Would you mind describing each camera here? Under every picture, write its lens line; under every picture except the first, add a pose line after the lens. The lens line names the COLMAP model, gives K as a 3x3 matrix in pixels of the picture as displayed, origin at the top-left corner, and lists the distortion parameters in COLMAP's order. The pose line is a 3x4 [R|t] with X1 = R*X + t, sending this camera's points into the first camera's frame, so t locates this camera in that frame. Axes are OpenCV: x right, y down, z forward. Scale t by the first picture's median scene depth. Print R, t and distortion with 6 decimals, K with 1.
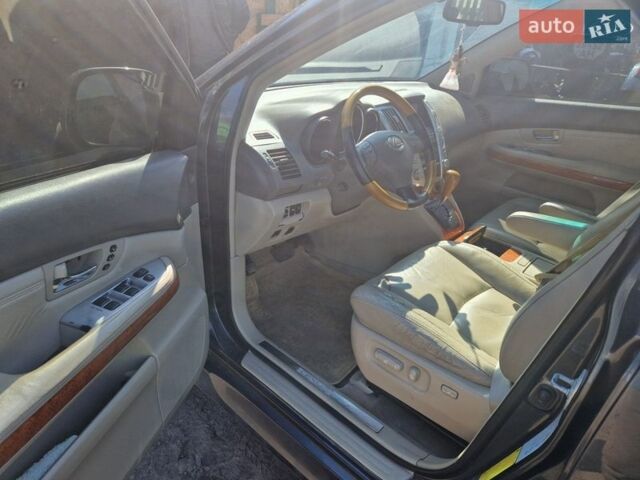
lens RADIAL K [[417.1, 0, 309.2], [0, 417.1, 240.8], [0, 0, 1]] dist [0.035119, -0.032389]
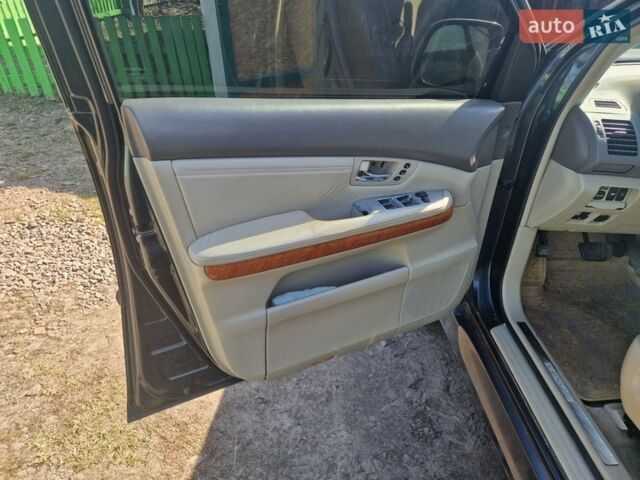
lens RADIAL K [[417.1, 0, 309.2], [0, 417.1, 240.8], [0, 0, 1]] dist [0.035119, -0.032389]
pose [[0.675657, 0.333383, -0.657529, 0.153723], [-0.311783, 0.937438, 0.154925, 0.083952], [0.668042, 0.100329, 0.737329, -0.059982]]
